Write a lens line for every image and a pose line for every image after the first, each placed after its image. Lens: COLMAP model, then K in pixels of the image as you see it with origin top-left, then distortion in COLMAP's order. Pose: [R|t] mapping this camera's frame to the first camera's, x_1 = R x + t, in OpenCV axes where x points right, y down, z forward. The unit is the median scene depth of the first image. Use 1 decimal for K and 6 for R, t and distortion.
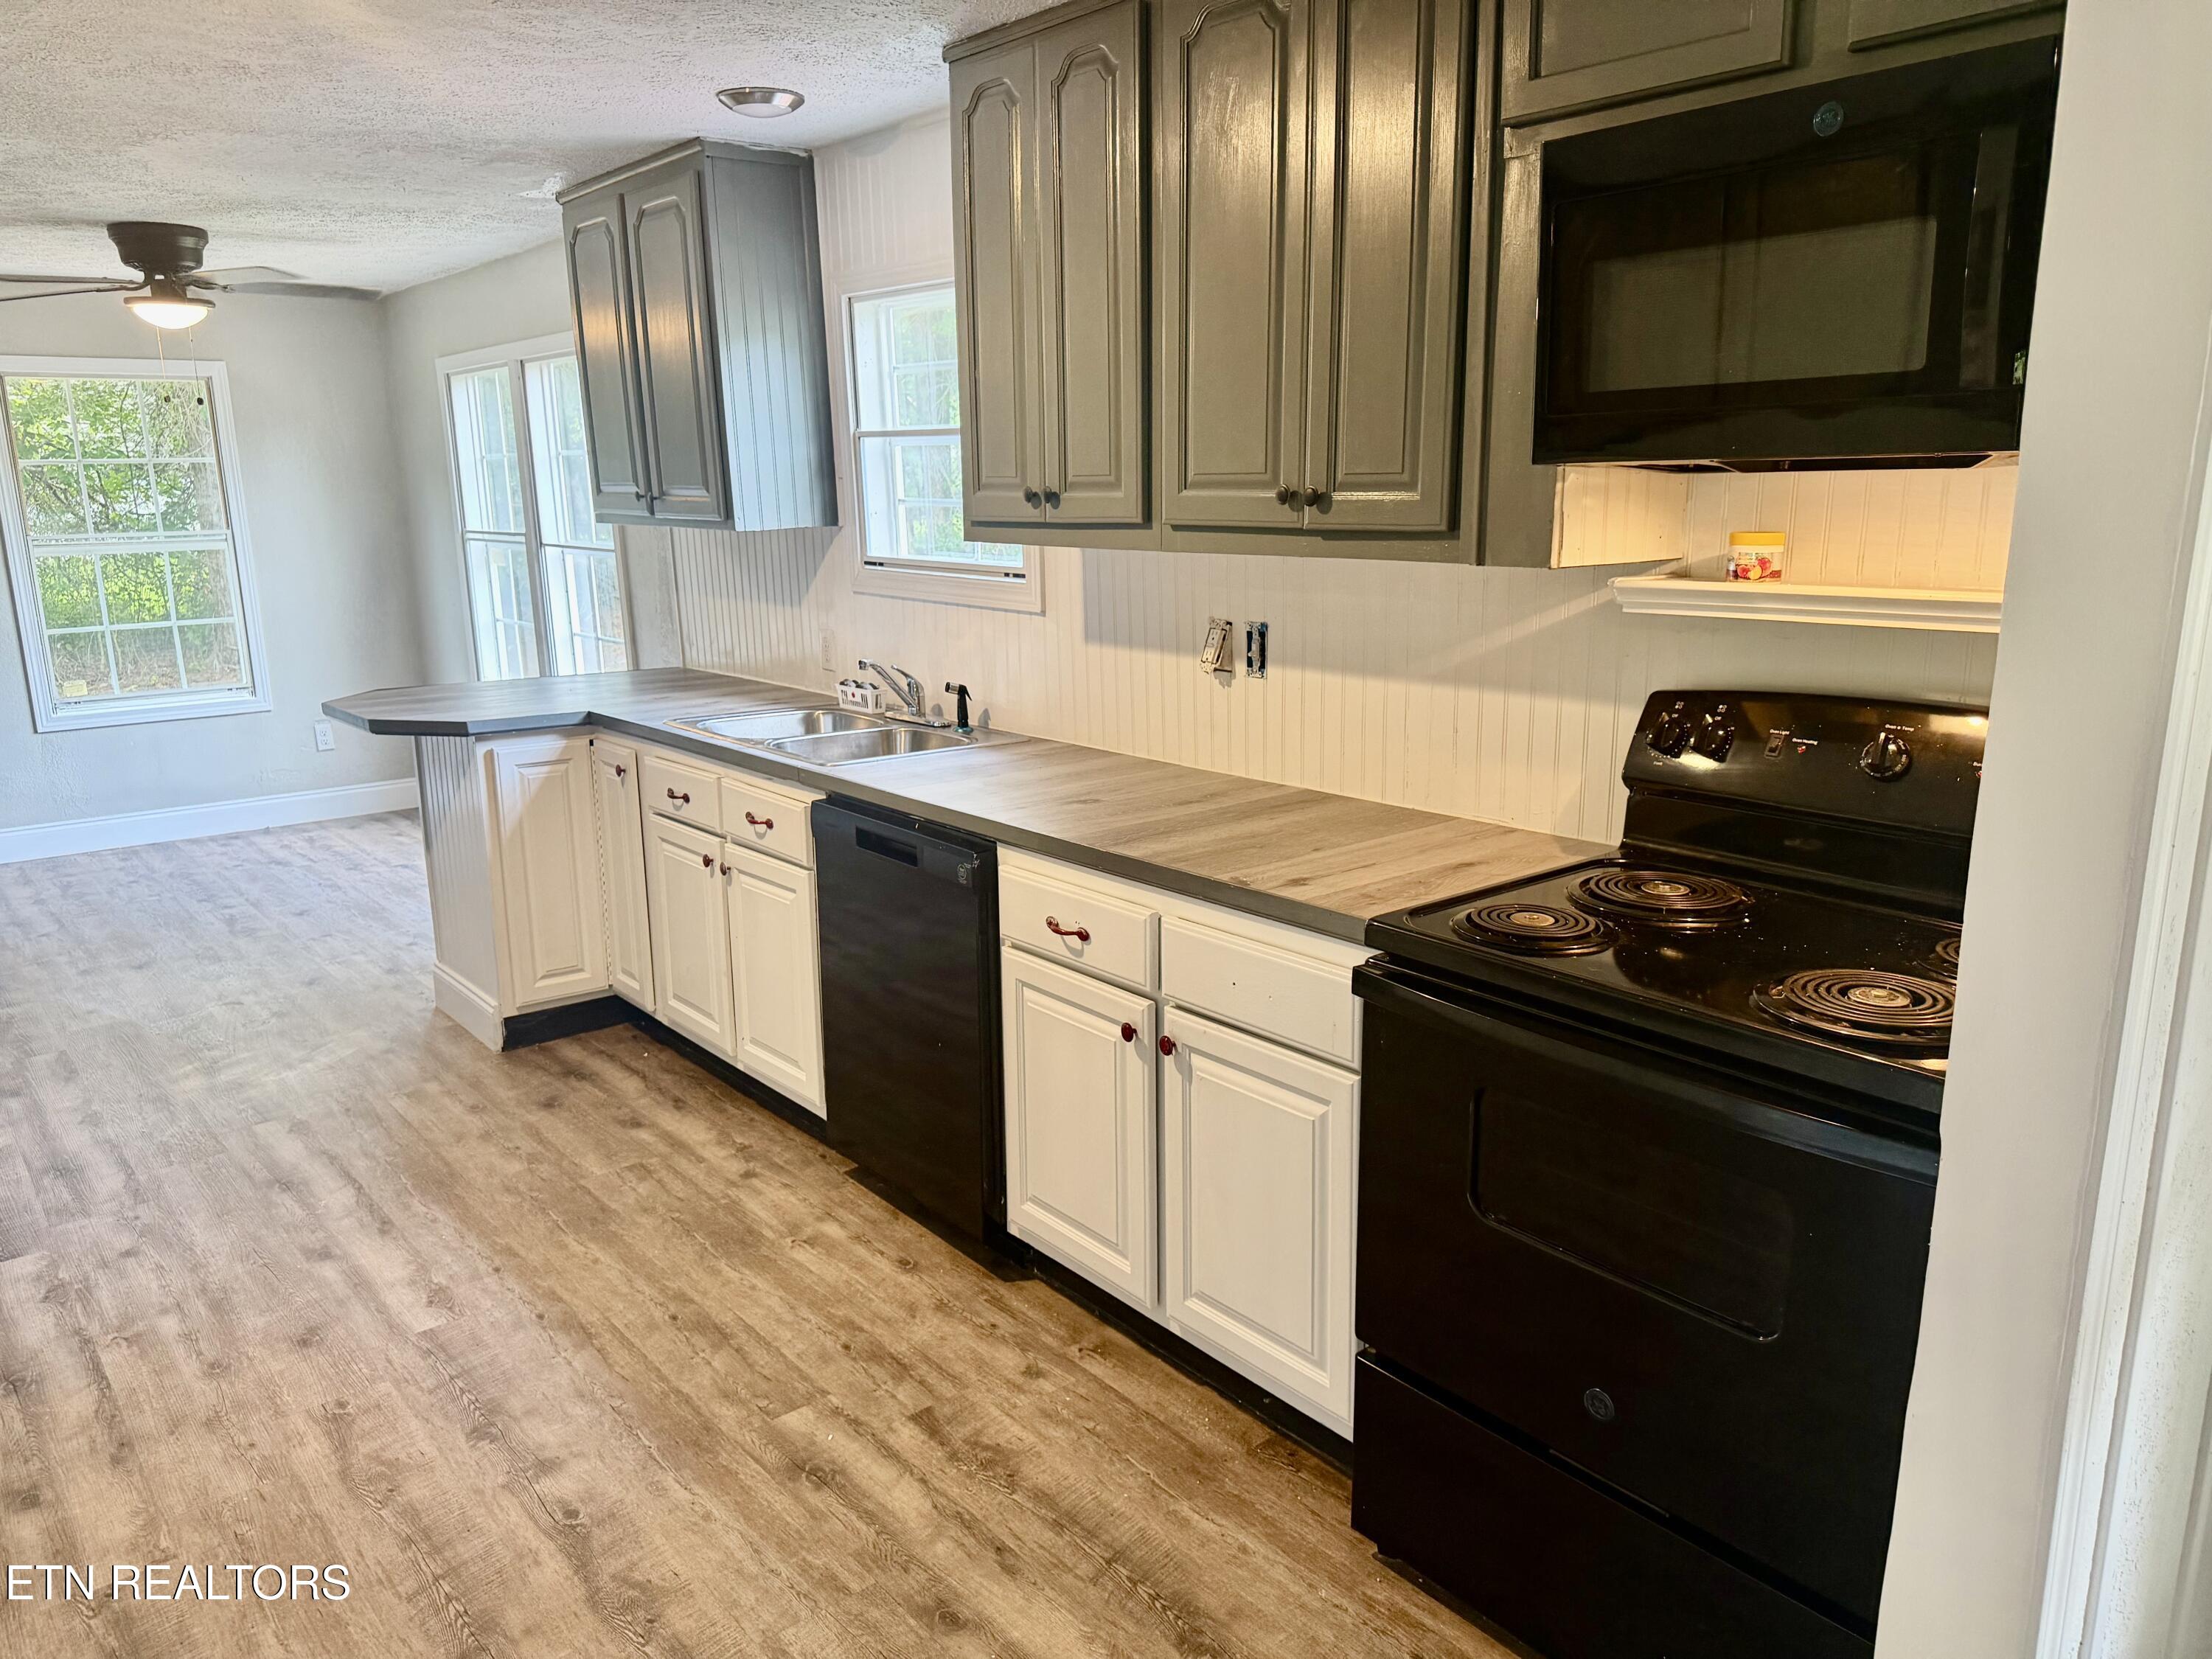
lens RADIAL K [[1580.1, 0, 1106.0], [0, 1580.1, 829.5], [0, 0, 1]] dist [0.003792, 0.000980]
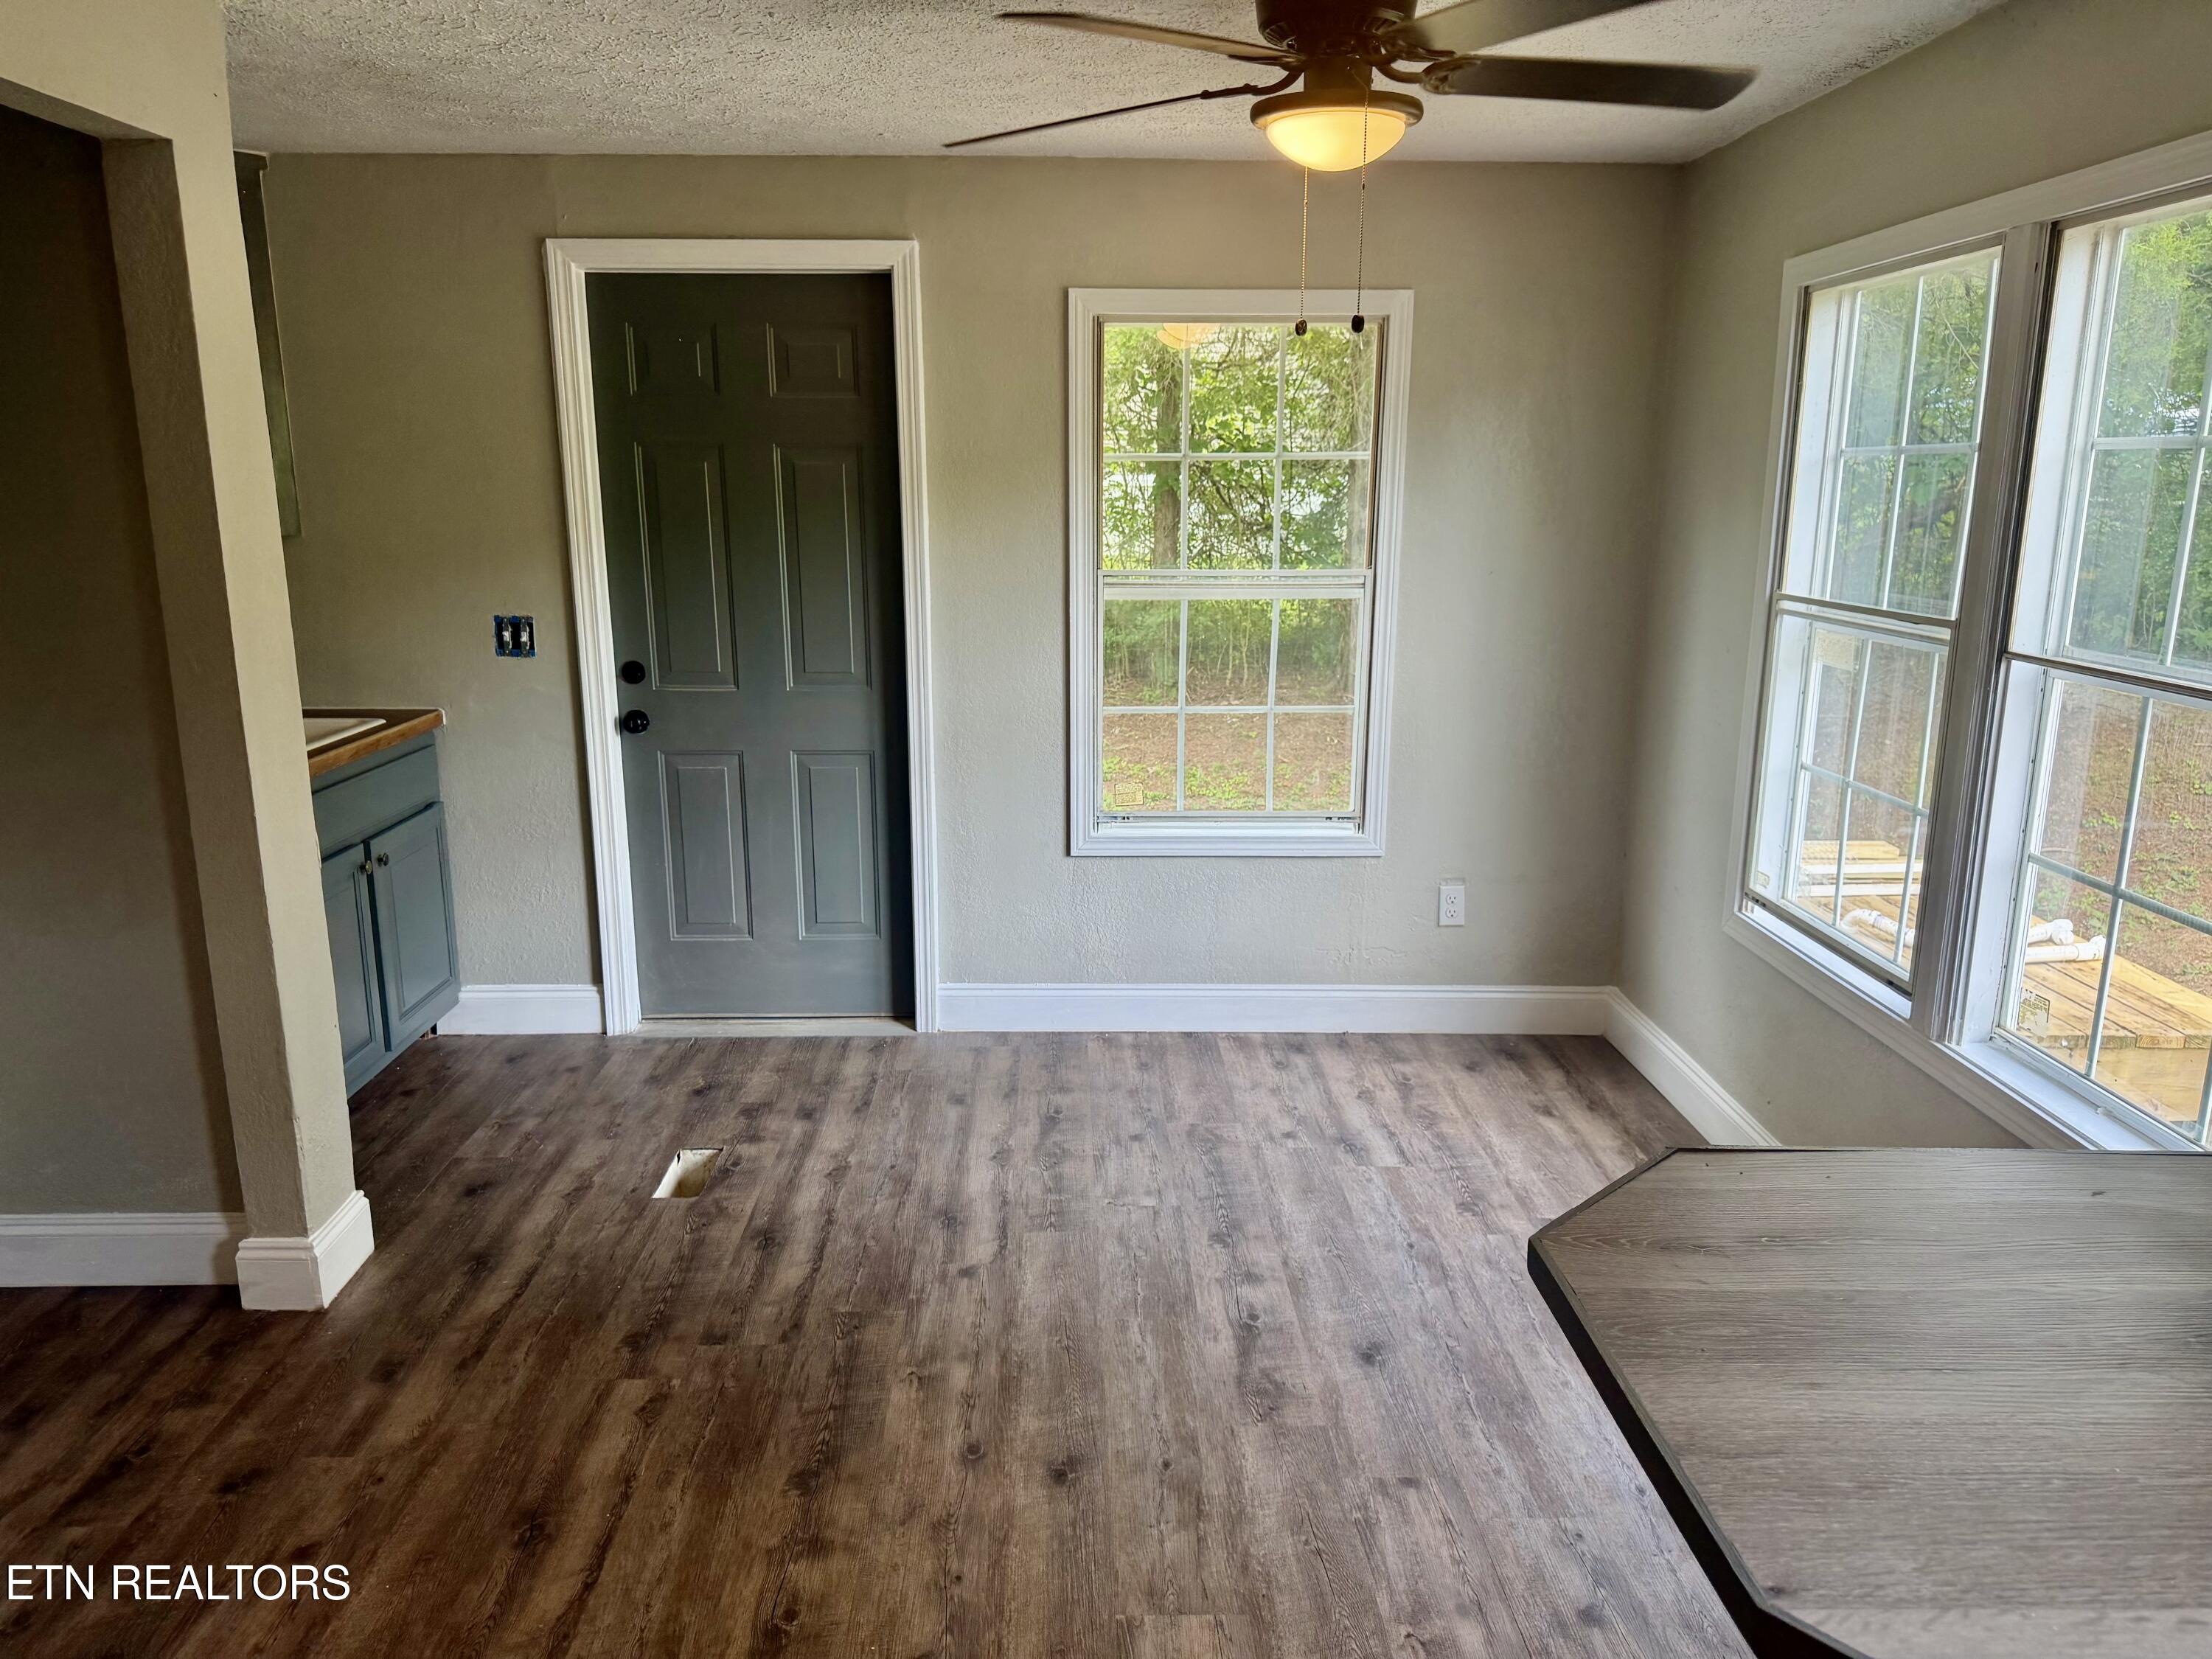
lens RADIAL K [[1556.9, 0, 1106.0], [0, 1556.9, 829.5], [0, 0, 1]] dist [0.132242, -0.197133]
pose [[0.784977, 0.156440, -0.599447, -0.525294], [-0.156404, 0.986292, 0.052585, -0.219475], [0.599457, 0.052478, 0.798685, 0.946568]]
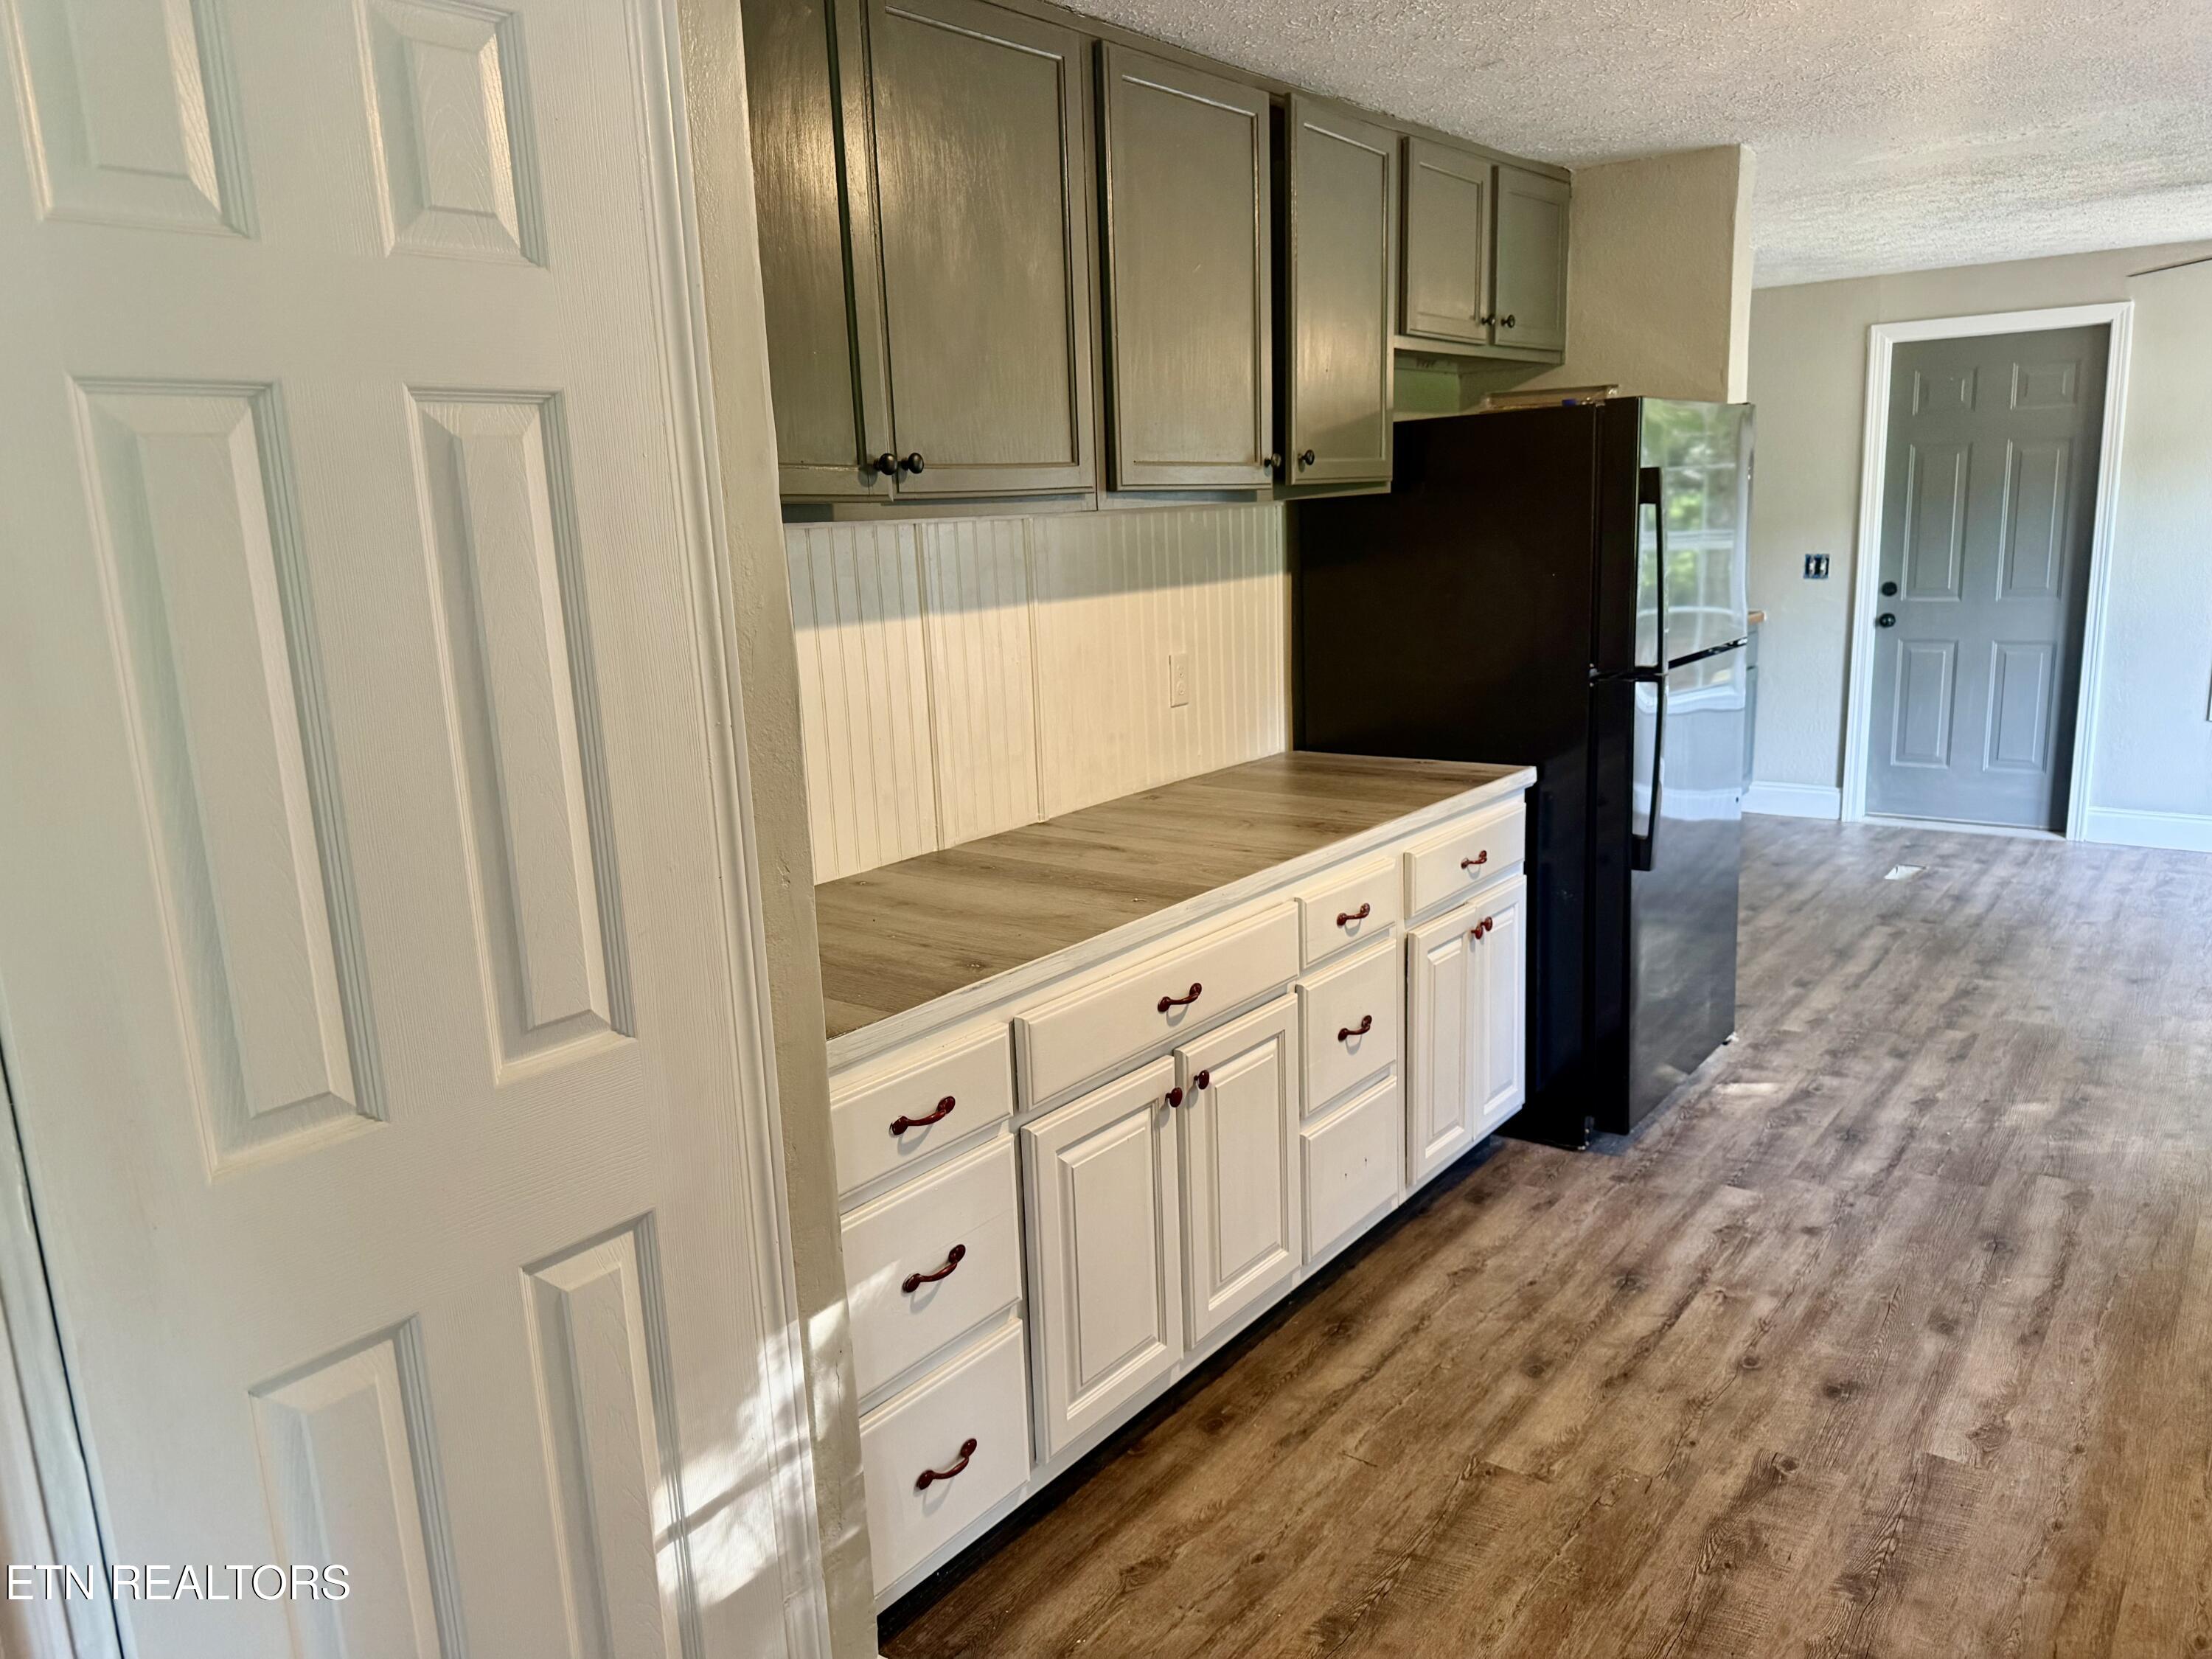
lens RADIAL K [[1602.8, 0, 1132.7], [0, 1602.8, 843.8], [0, 0, 1]] dist [0.030996, -0.005782]
pose [[0.242760, 0.213522, -0.946296, 0.208321], [-0.185909, 0.967635, 0.170645, -0.070219], [0.952106, 0.134499, 0.274599, 0.257894]]
